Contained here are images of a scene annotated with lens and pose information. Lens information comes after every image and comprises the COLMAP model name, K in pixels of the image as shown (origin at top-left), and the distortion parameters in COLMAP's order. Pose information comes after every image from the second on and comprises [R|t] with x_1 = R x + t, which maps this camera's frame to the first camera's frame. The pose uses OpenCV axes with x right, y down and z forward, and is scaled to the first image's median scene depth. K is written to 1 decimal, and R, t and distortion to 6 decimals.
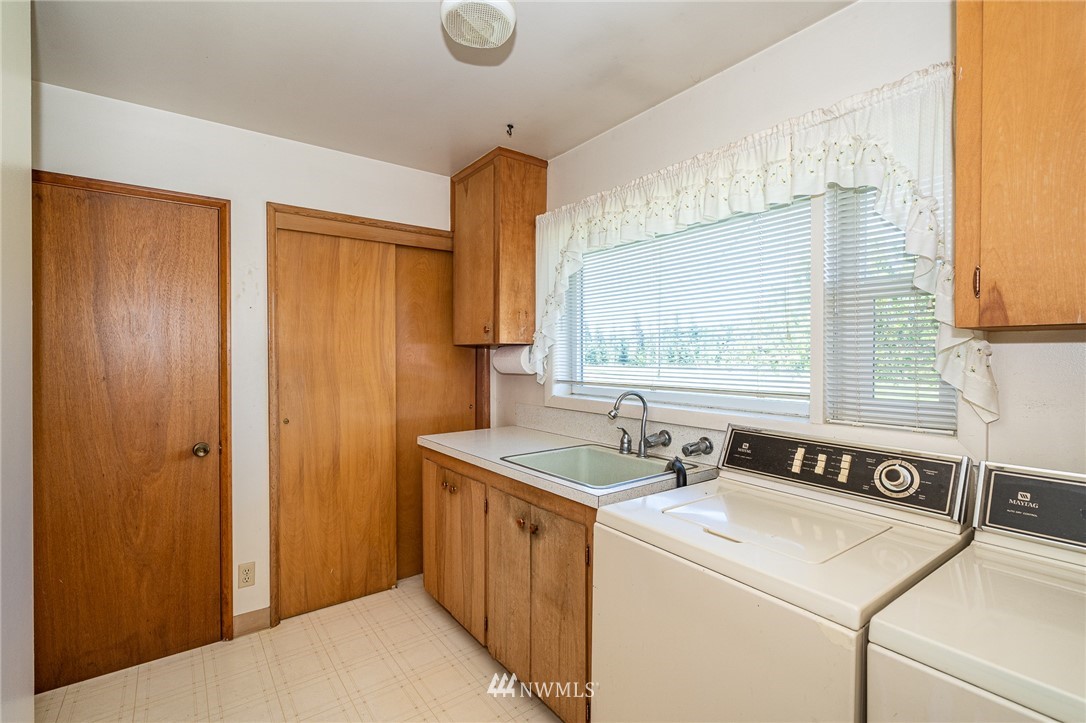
lens RADIAL K [[496.3, 0, 540.9], [0, 496.3, 359.7], [0, 0, 1]] dist [0.002610, -0.000180]
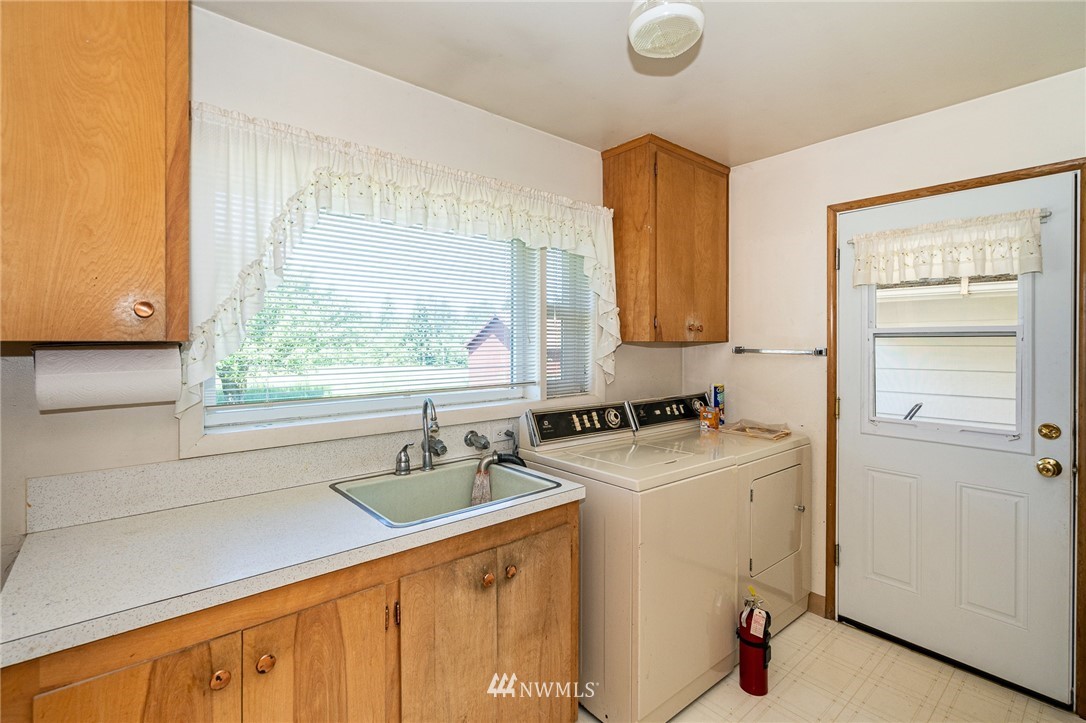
lens RADIAL K [[493.7, 0, 544.6], [0, 493.7, 341.3], [0, 0, 1]] dist [0.003357, 0.000295]
pose [[-0.067104, 0.001266, 0.997745, -0.850407], [0.011023, 0.999939, -0.000527, -0.044010], [-0.997685, 0.010963, -0.067113, 1.002393]]
